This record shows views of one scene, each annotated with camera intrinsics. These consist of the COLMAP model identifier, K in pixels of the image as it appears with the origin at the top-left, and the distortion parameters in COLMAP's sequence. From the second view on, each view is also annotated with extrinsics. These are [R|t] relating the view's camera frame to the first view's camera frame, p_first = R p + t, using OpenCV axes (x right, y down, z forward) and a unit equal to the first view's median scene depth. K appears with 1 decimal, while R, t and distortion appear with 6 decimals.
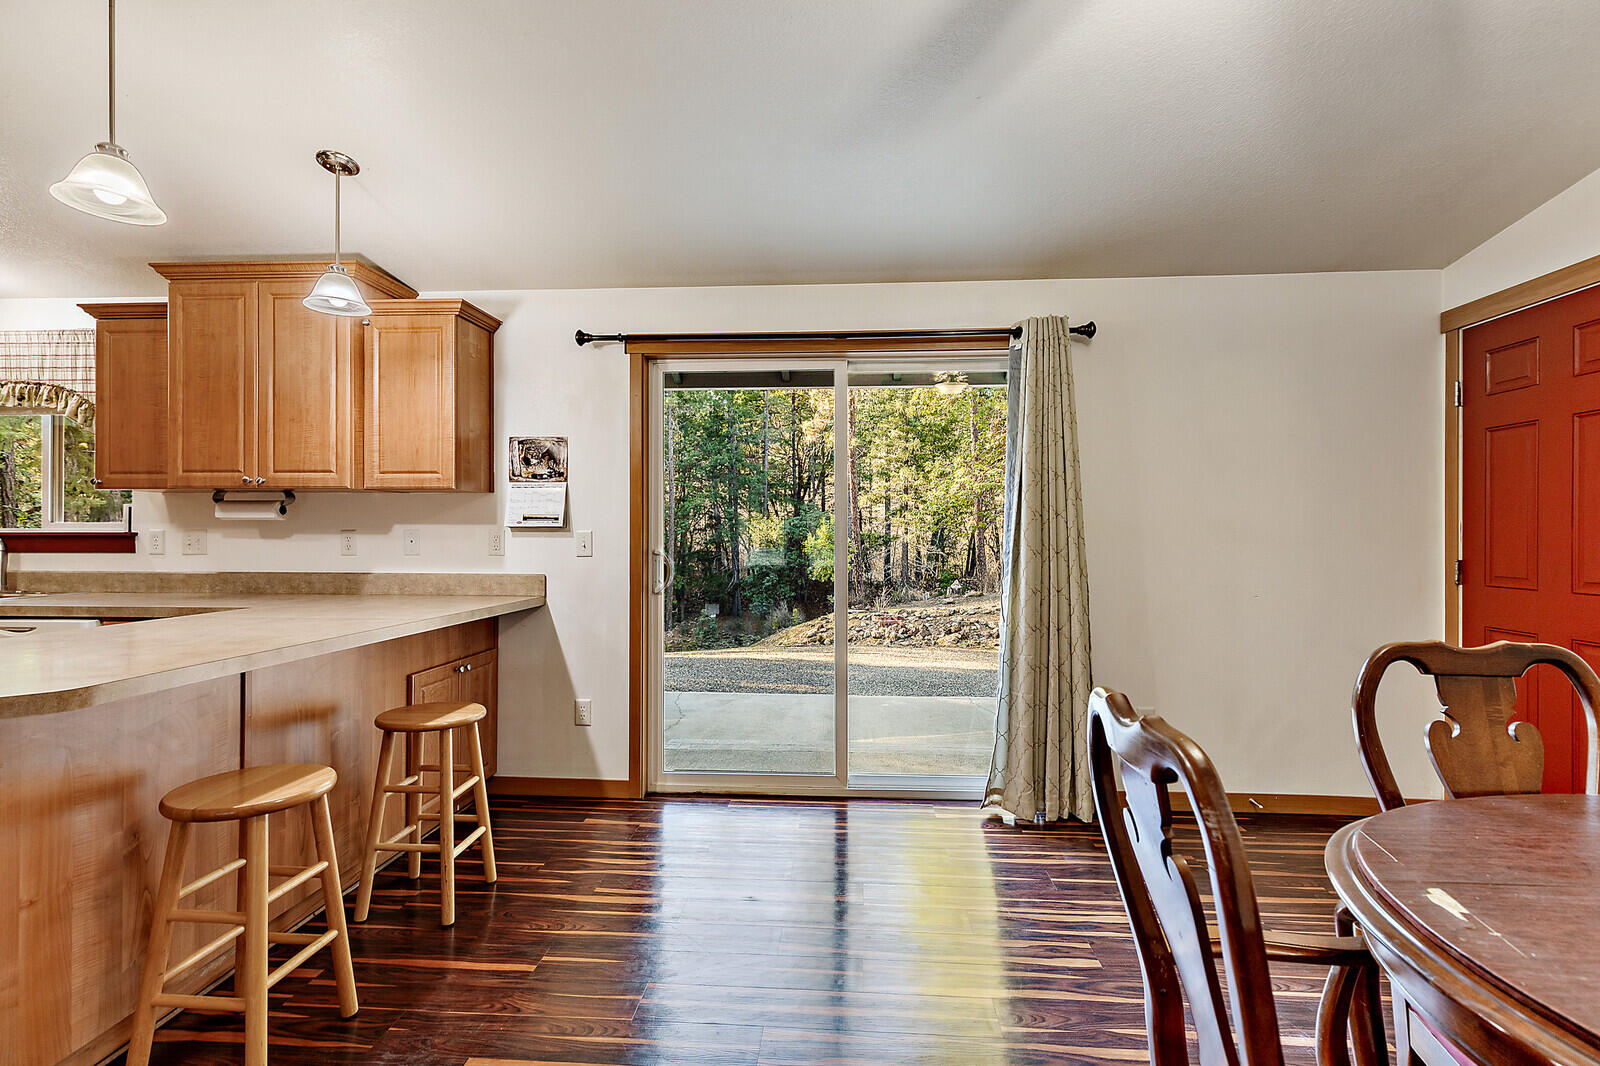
lens RADIAL K [[730.0, 0, 800.0], [0, 730.0, 533.0], [0, 0, 1]] dist [0.006592, 0.000031]
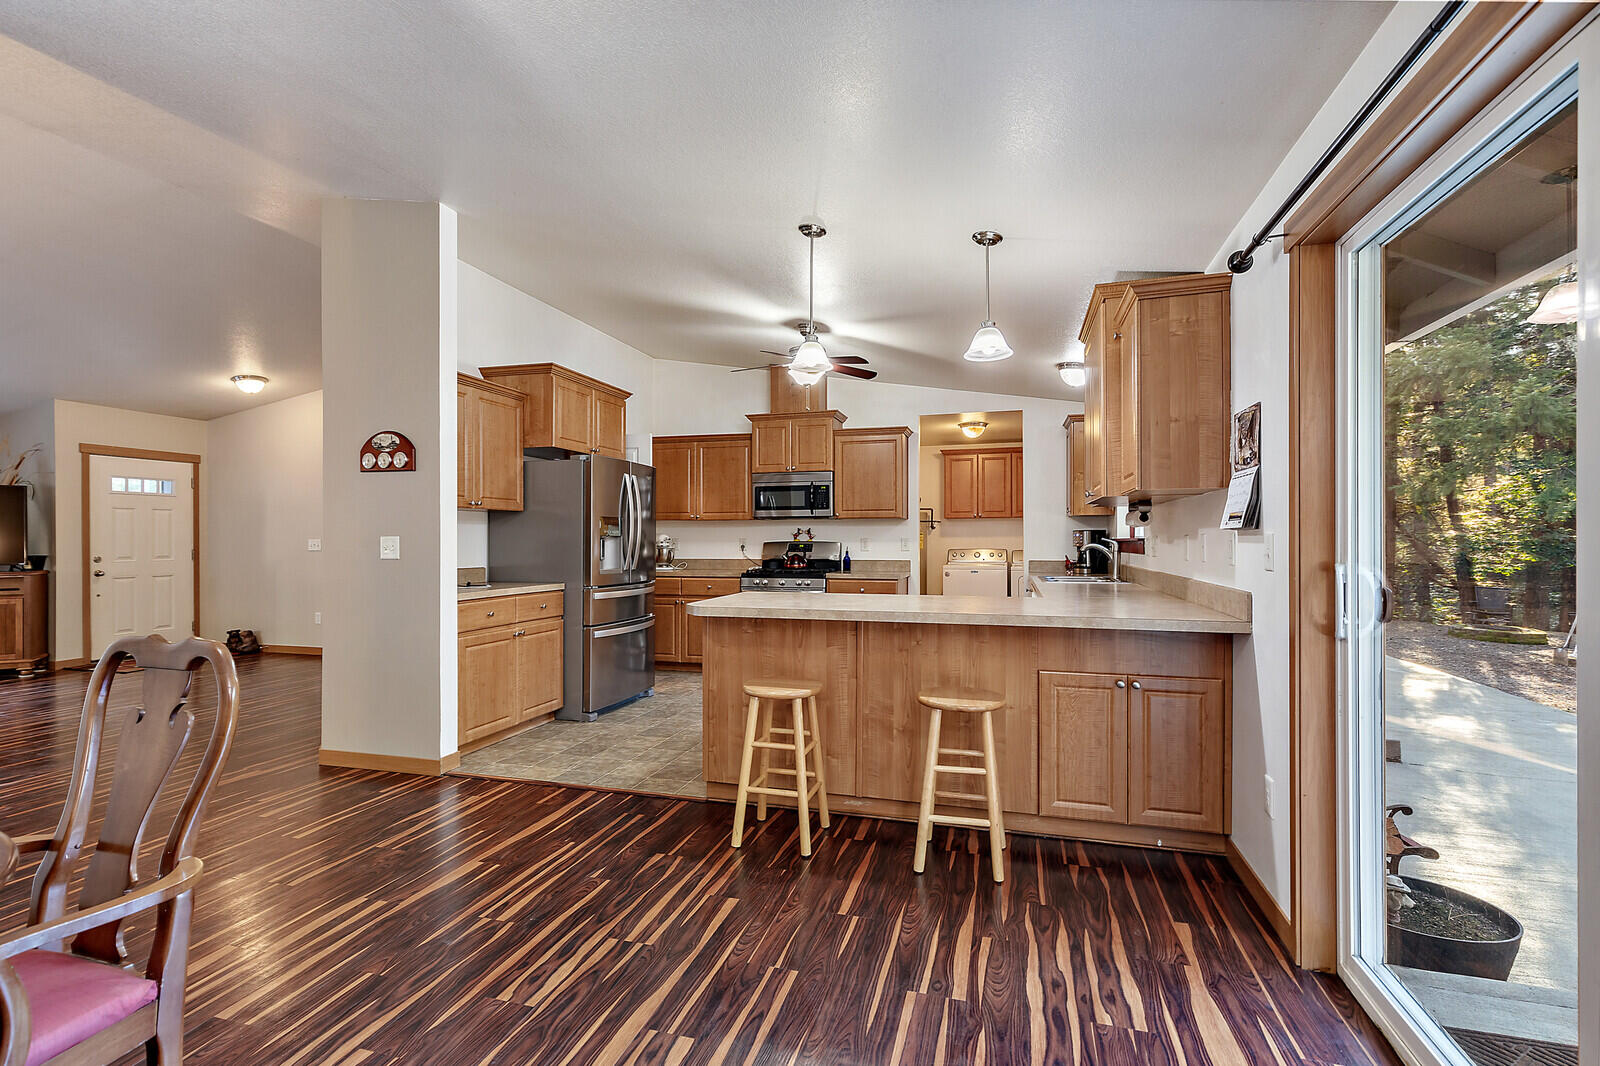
lens RADIAL K [[730.0, 0, 800.0], [0, 730.0, 533.0], [0, 0, 1]] dist [0.006592, 0.000031]
pose [[-0.206307, -0.010970, -0.978426, 0.496673], [0.002755, 0.999927, -0.011792, 0.006040], [0.978483, -0.005128, -0.206262, 0.750188]]
